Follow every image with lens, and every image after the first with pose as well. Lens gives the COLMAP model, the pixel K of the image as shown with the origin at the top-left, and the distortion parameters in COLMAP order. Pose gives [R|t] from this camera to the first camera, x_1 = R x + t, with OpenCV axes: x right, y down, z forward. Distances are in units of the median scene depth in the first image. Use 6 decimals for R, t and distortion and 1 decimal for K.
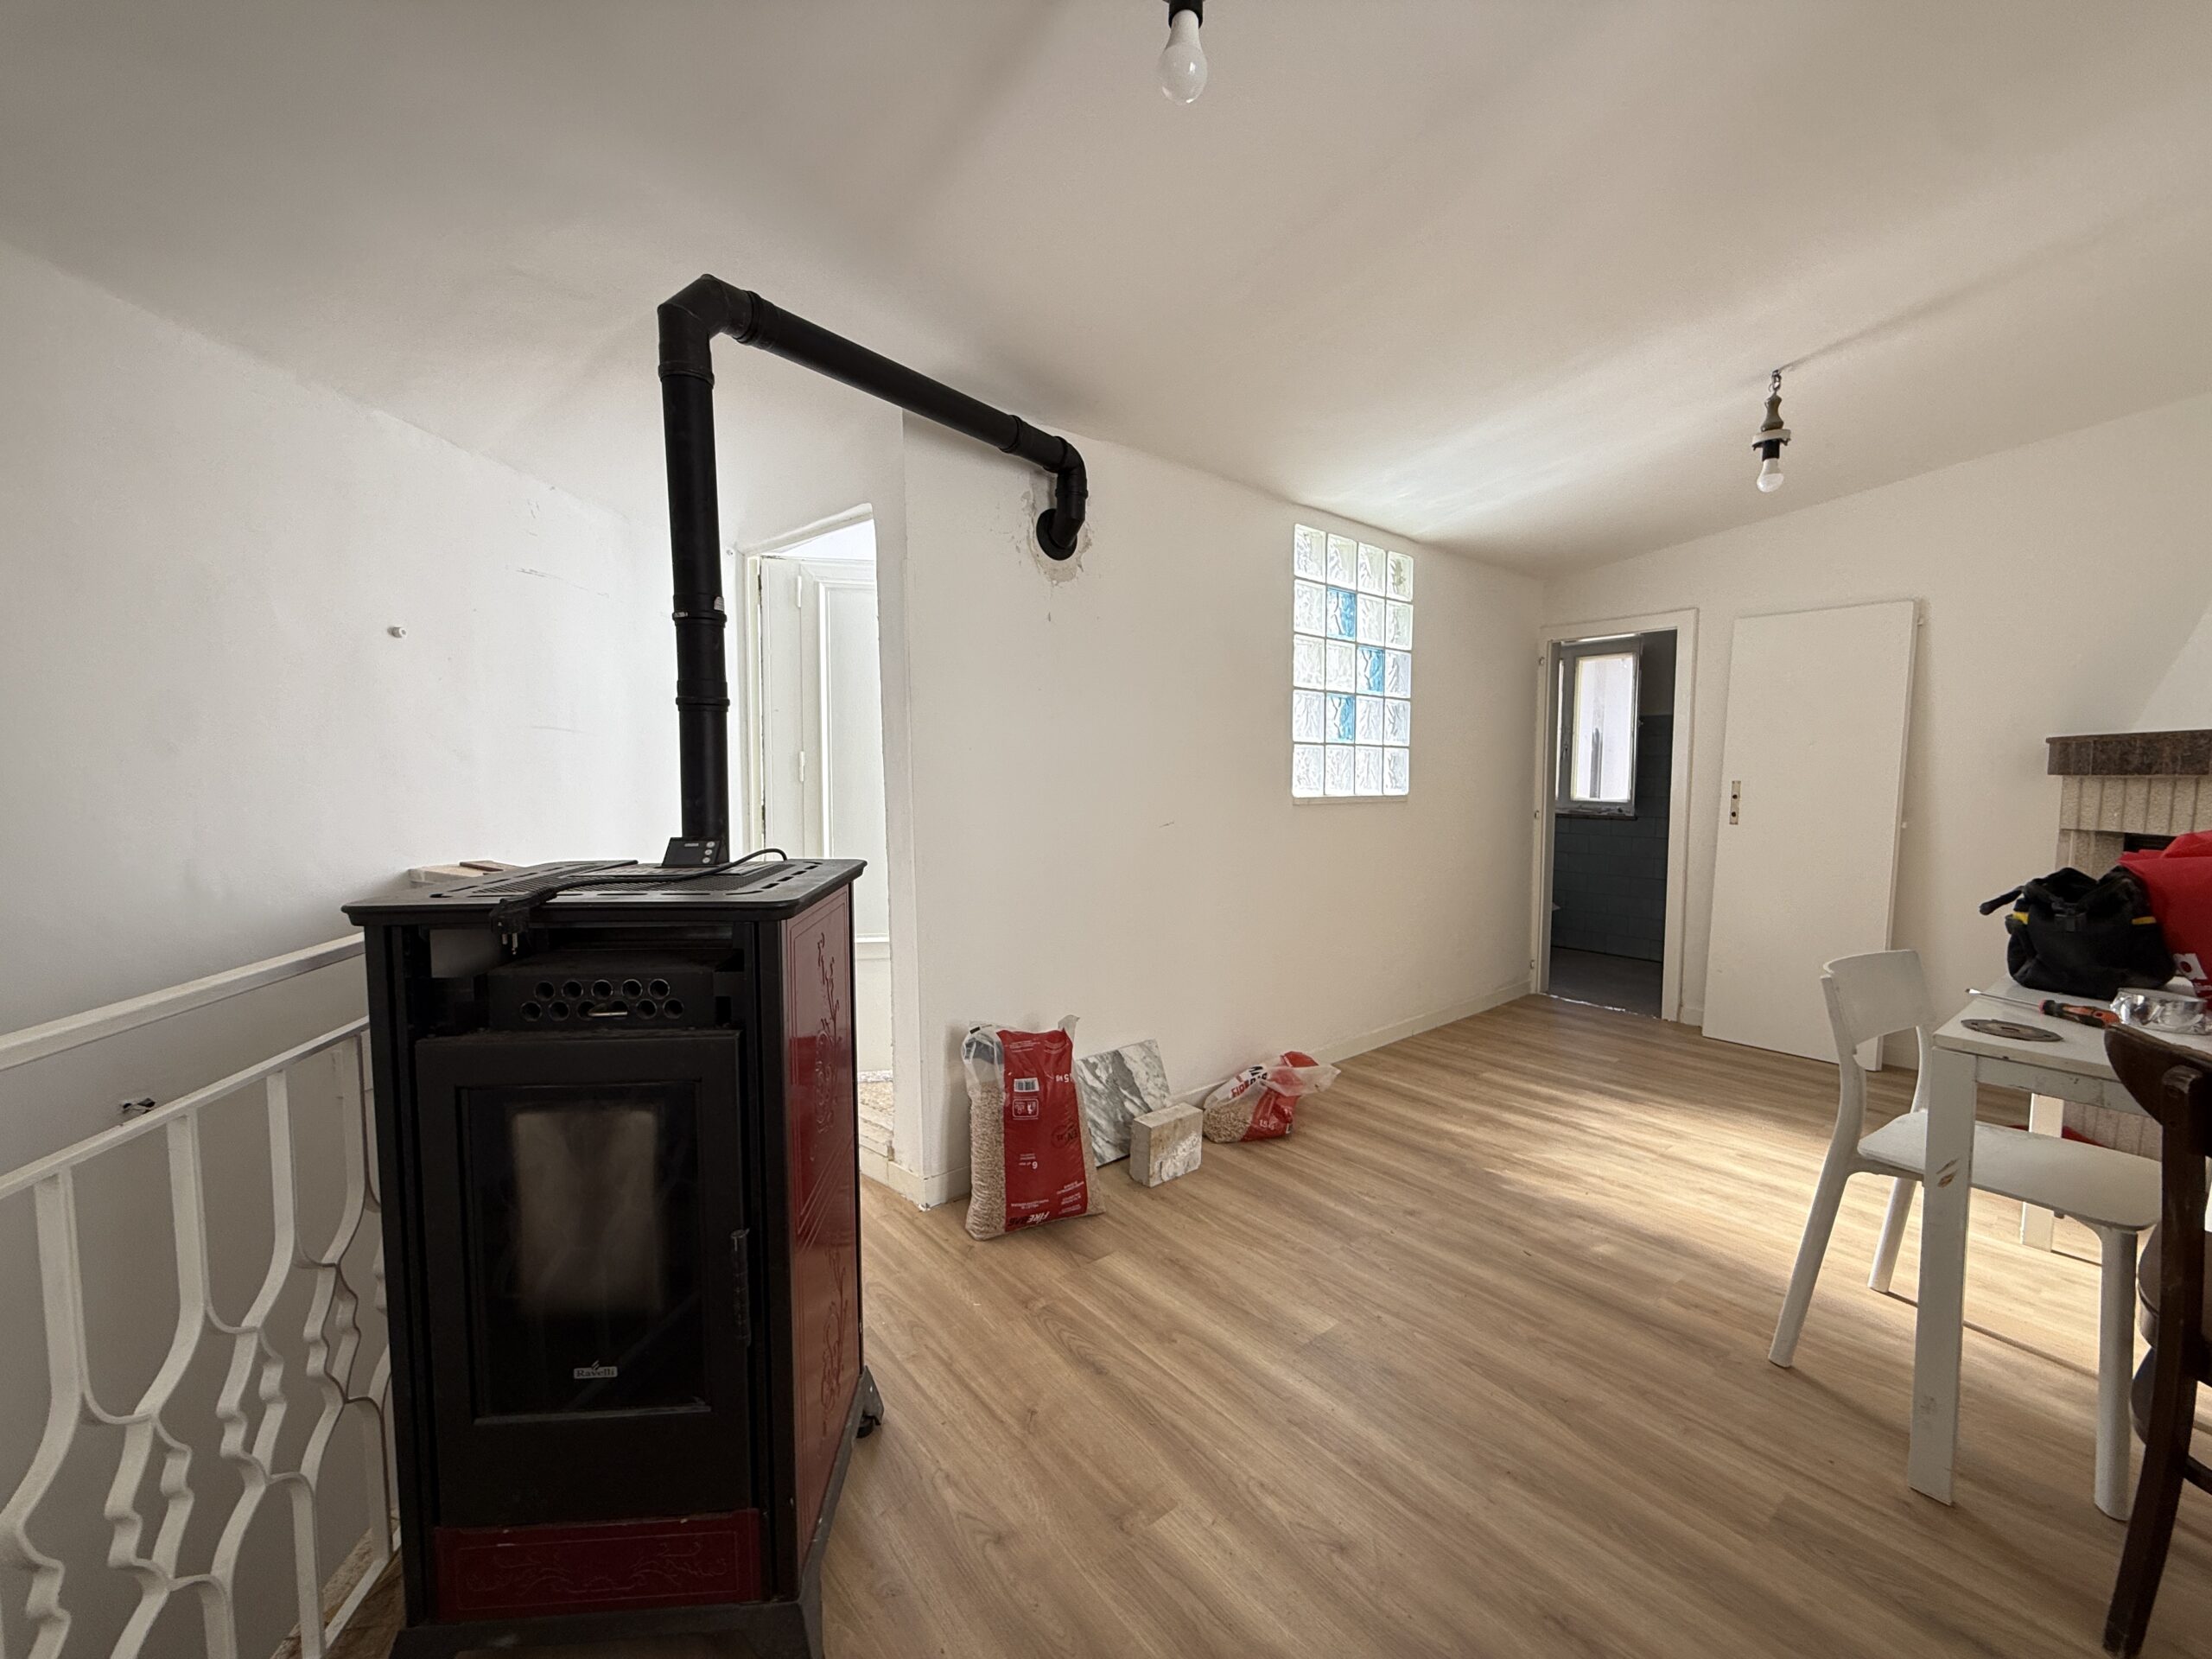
lens RADIAL K [[881.4, 0, 1106.0], [0, 881.4, 829.5], [0, 0, 1]] dist [0.003398, 0.000307]
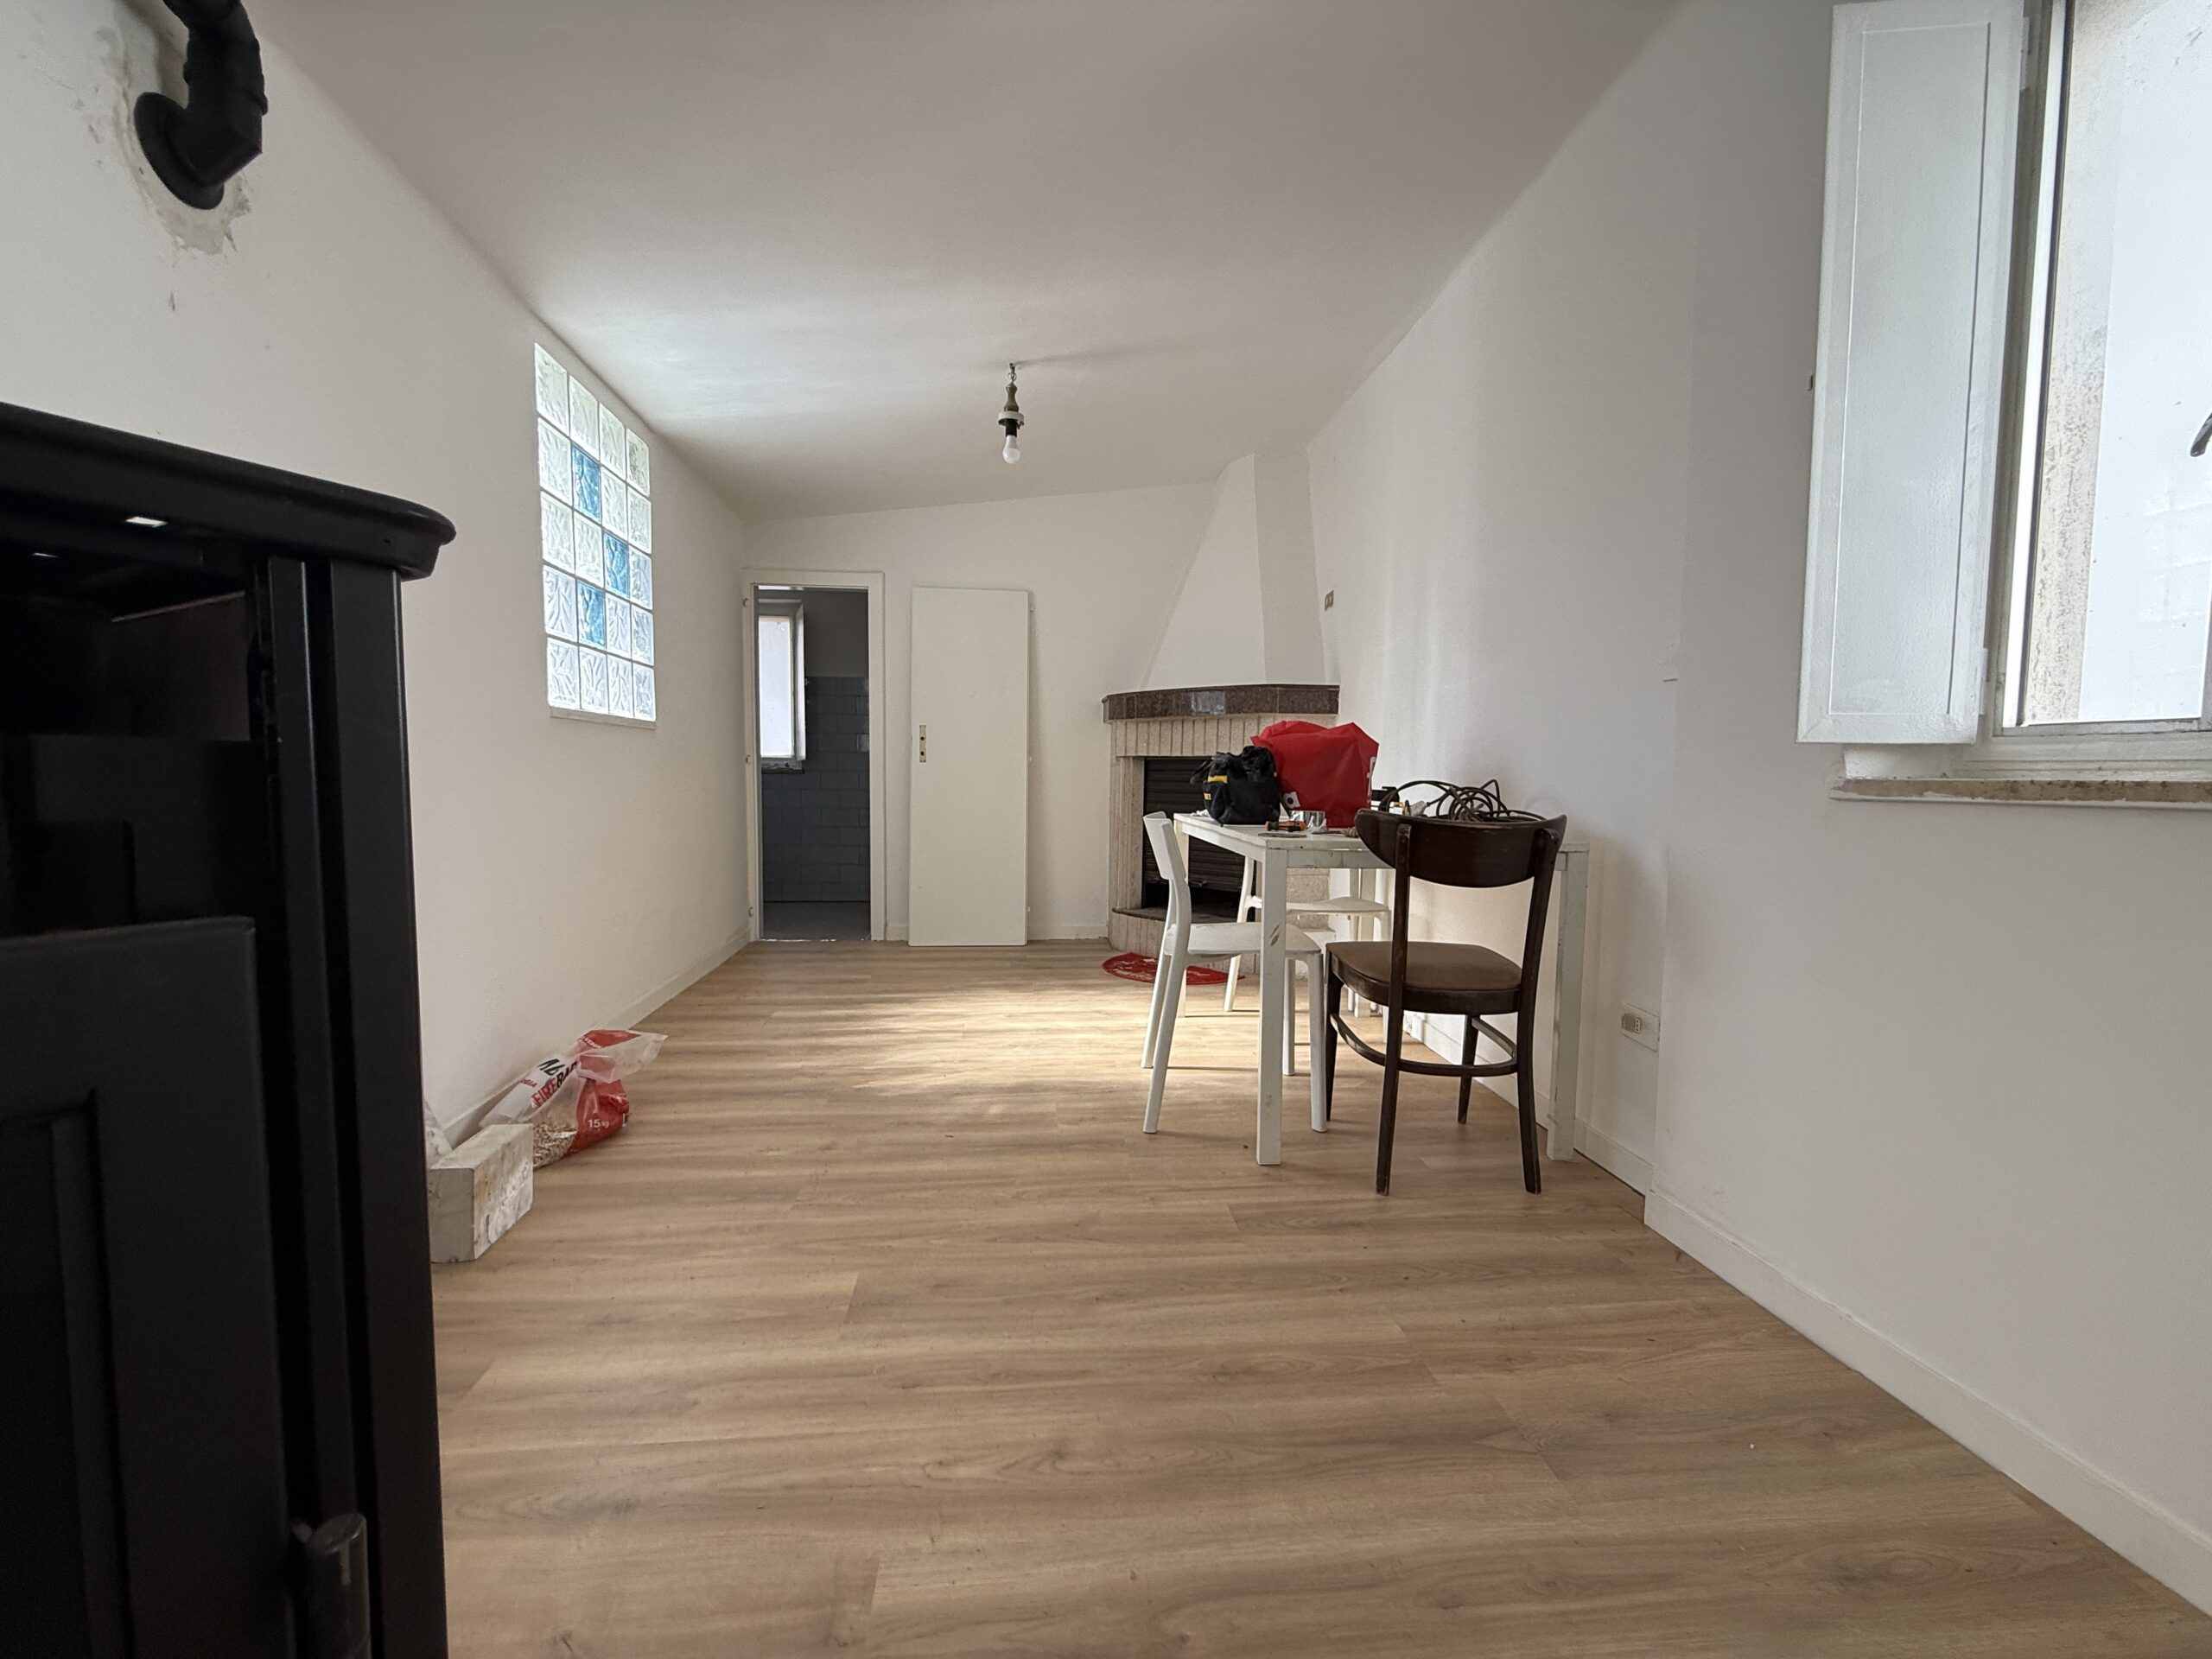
lens RADIAL K [[879.1, 0, 1098.1], [0, 879.1, 826.8], [0, 0, 1]] dist [-0.000167, 0.000048]
pose [[0.550513, -0.049447, 0.833361, -0.213675], [0.045025, 0.998550, 0.029505, 0.085467], [-0.833612, 0.021279, 0.551941, 0.243755]]
